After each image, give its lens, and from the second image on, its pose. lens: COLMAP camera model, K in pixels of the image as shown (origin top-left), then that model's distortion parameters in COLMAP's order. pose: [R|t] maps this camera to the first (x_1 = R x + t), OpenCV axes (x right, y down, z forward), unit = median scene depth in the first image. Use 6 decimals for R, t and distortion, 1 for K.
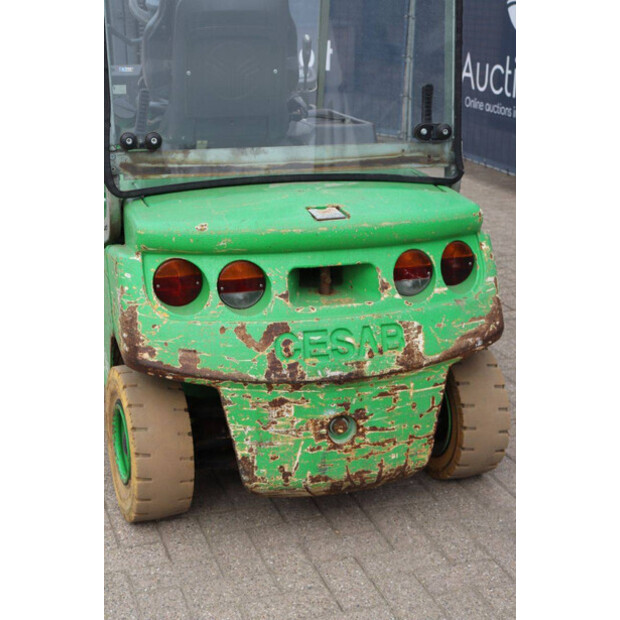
lens RADIAL K [[1082.2, 0, 313.0], [0, 1082.2, 311.6], [0, 0, 1]] dist [0.131207, 0.000000]
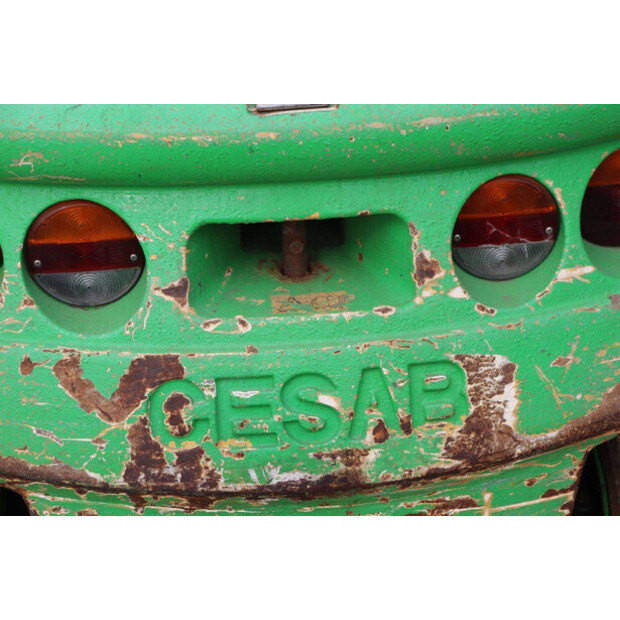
lens RADIAL K [[1456.0, 0, 314.9], [0, 1456.0, 310.2], [0, 0, 1]] dist [0.391027, 0.000000]
pose [[0.982463, 0.057124, -0.177494, 0.125080], [-0.025471, 0.984108, 0.175736, -0.105882], [0.184712, -0.168133, 0.968304, 0.446653]]
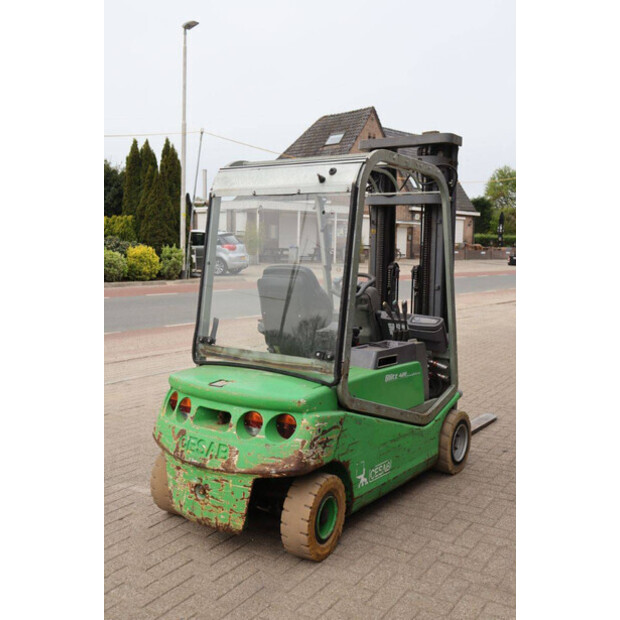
lens RADIAL K [[664.9, 0, 308.8], [0, 664.9, 308.4], [0, 0, 1]] dist [-0.034736, 0.000000]
pose [[0.621555, 0.080133, -0.779261, 1.062771], [-0.239420, 0.966588, -0.091570, -0.151065], [0.745887, 0.243486, 0.619973, 0.319448]]
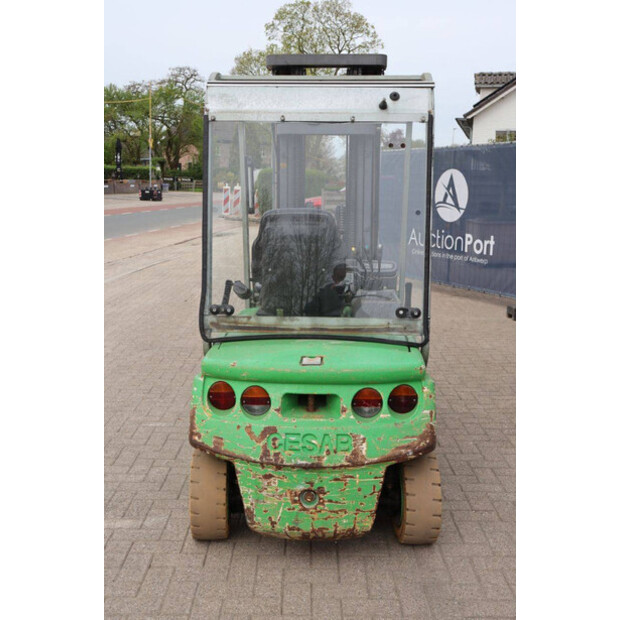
lens RADIAL K [[757.3, 0, 311.5], [0, 757.3, 307.8], [0, 0, 1]] dist [-0.006850, 0.000000]
pose [[0.947432, 0.054687, -0.315248, 0.361167], [-0.095150, 0.988865, -0.114418, -0.039931], [0.305481, 0.138399, 0.942087, -0.070259]]
